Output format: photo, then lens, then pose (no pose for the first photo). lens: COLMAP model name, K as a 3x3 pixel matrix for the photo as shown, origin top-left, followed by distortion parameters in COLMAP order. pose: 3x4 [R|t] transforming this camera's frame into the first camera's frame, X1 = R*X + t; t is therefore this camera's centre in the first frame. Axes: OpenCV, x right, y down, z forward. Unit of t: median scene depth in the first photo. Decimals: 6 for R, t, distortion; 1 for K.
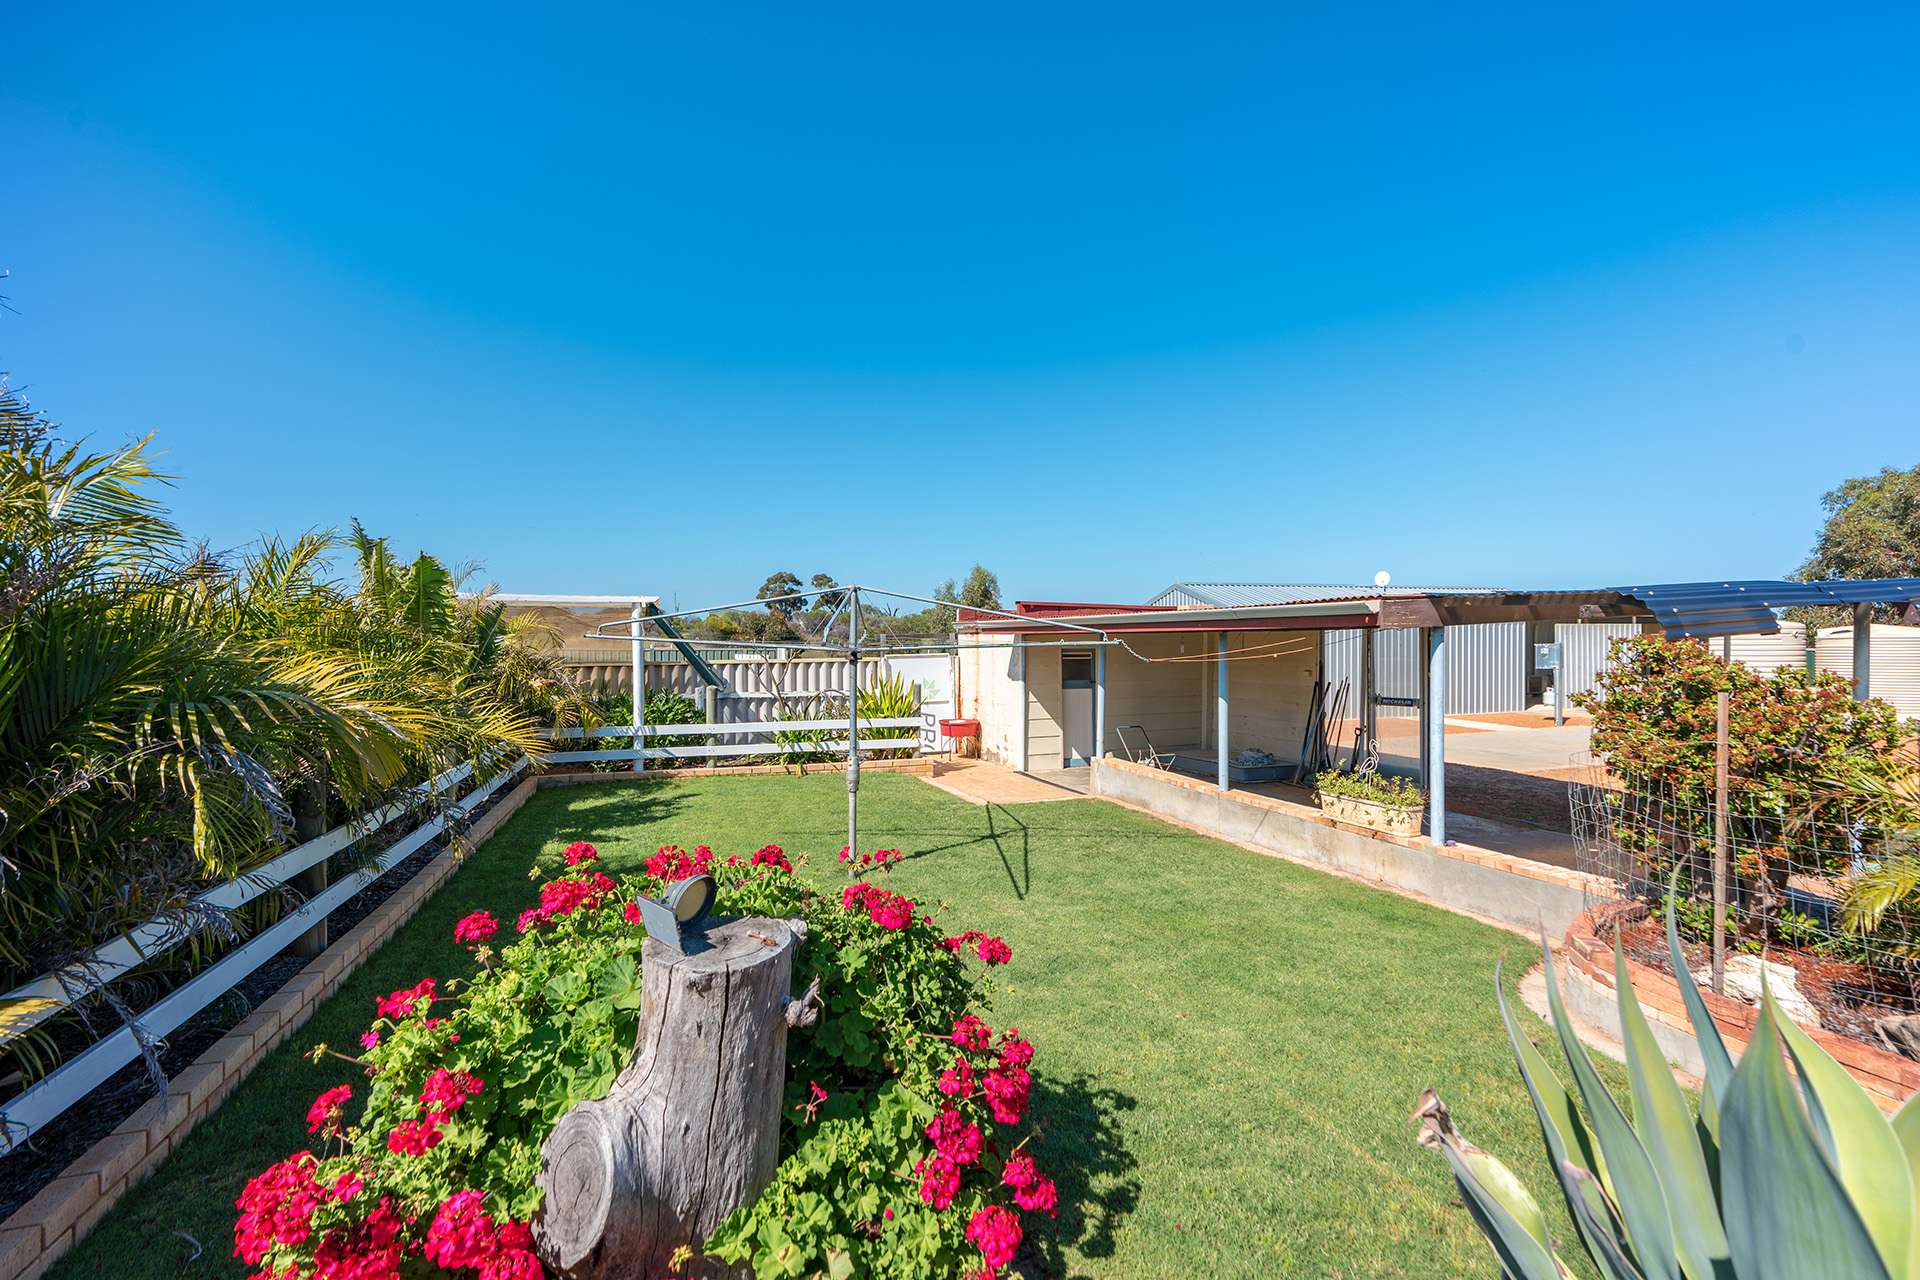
lens RADIAL K [[887.0, 0, 963.1], [0, 887.0, 646.4], [0, 0, 1]] dist [-0.006361, -0.000536]
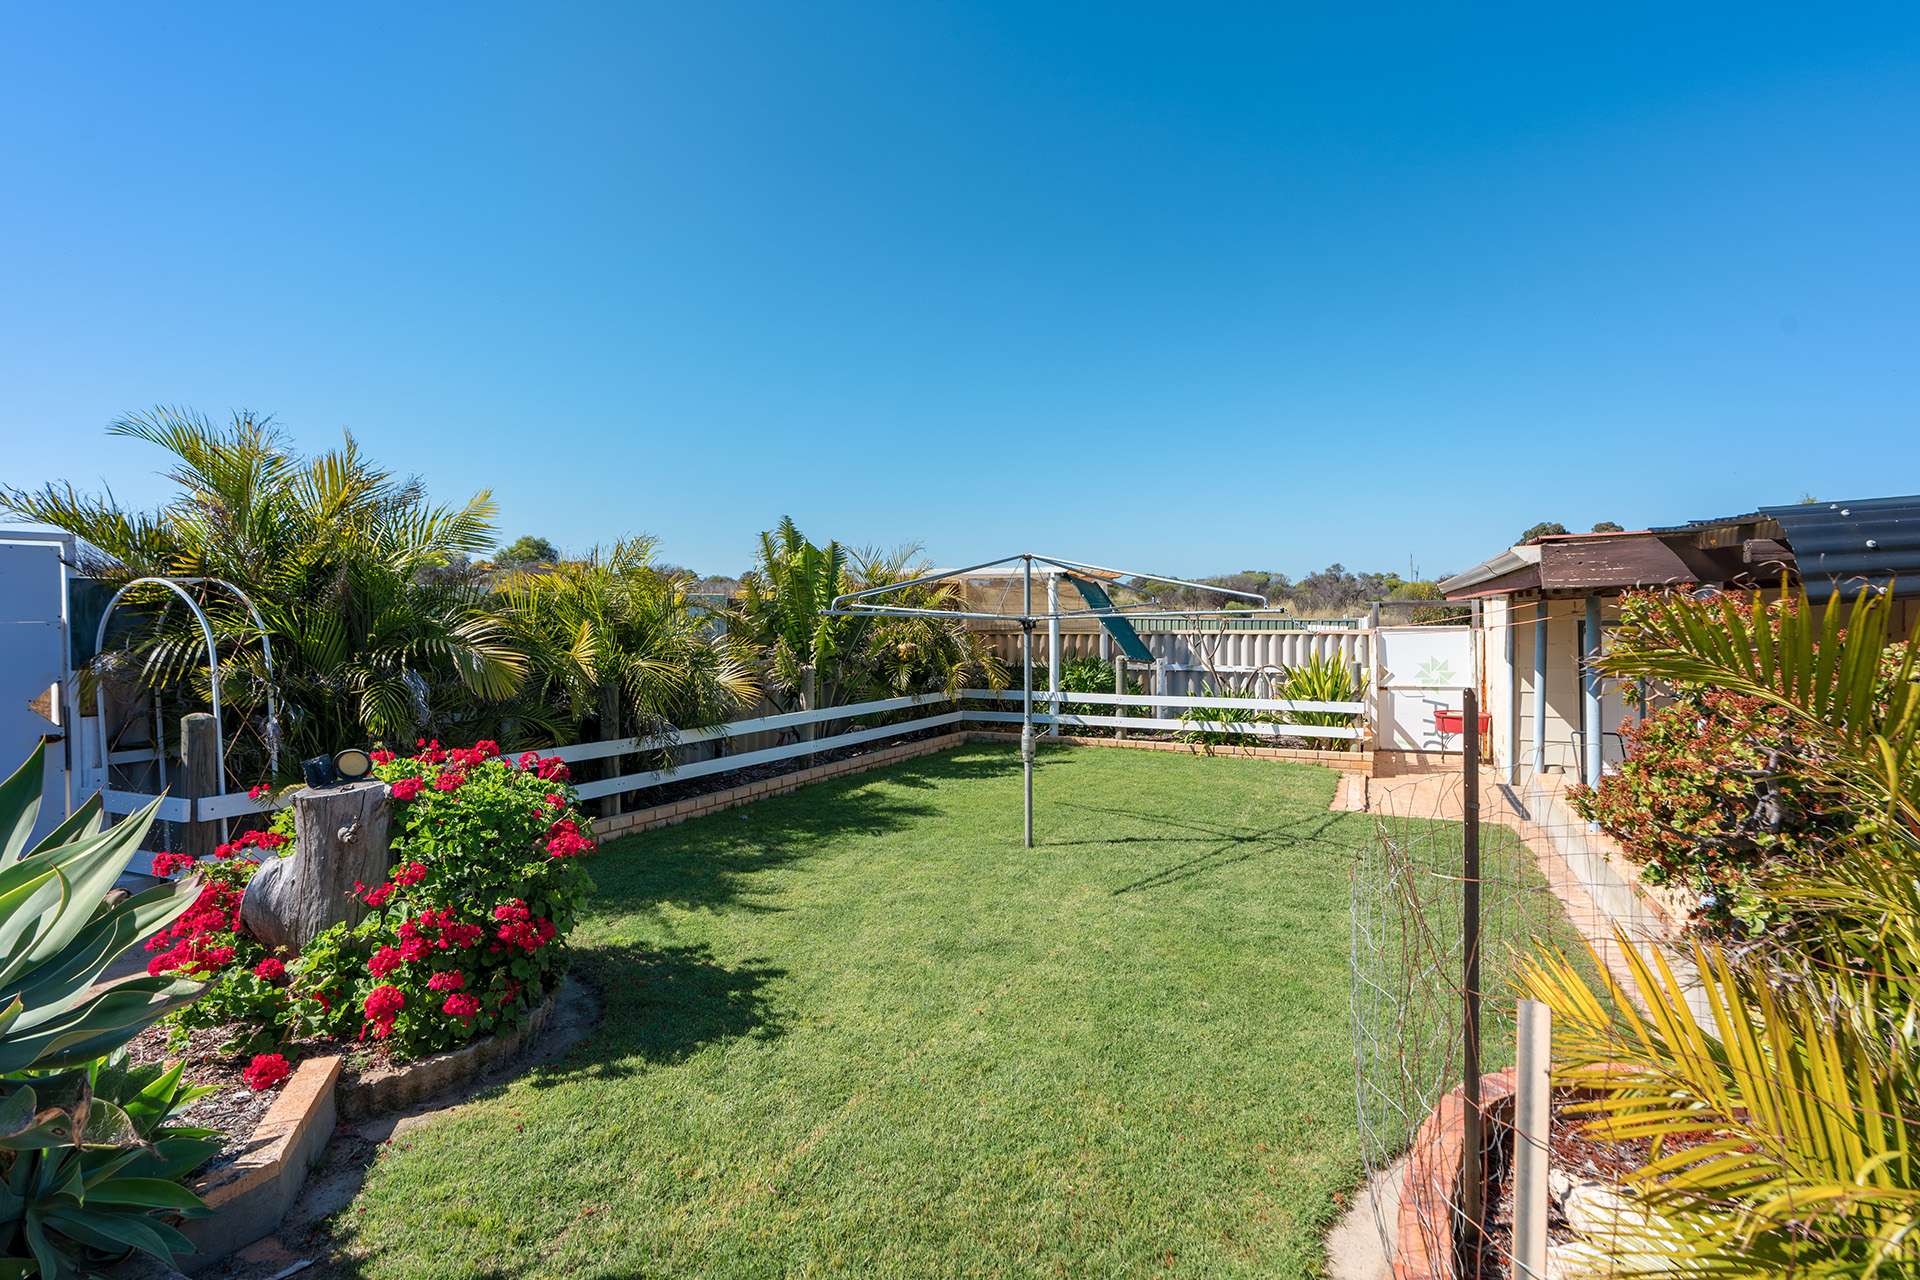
lens RADIAL K [[996.6, 0, 959.2], [0, 996.6, 632.5], [0, 0, 1]] dist [0.004074, 0.000366]
pose [[0.709967, 0.014583, -0.704084, 0.356985], [-0.003590, 0.999848, 0.017089, 0.000696], [0.704226, -0.009605, 0.709911, 0.091421]]
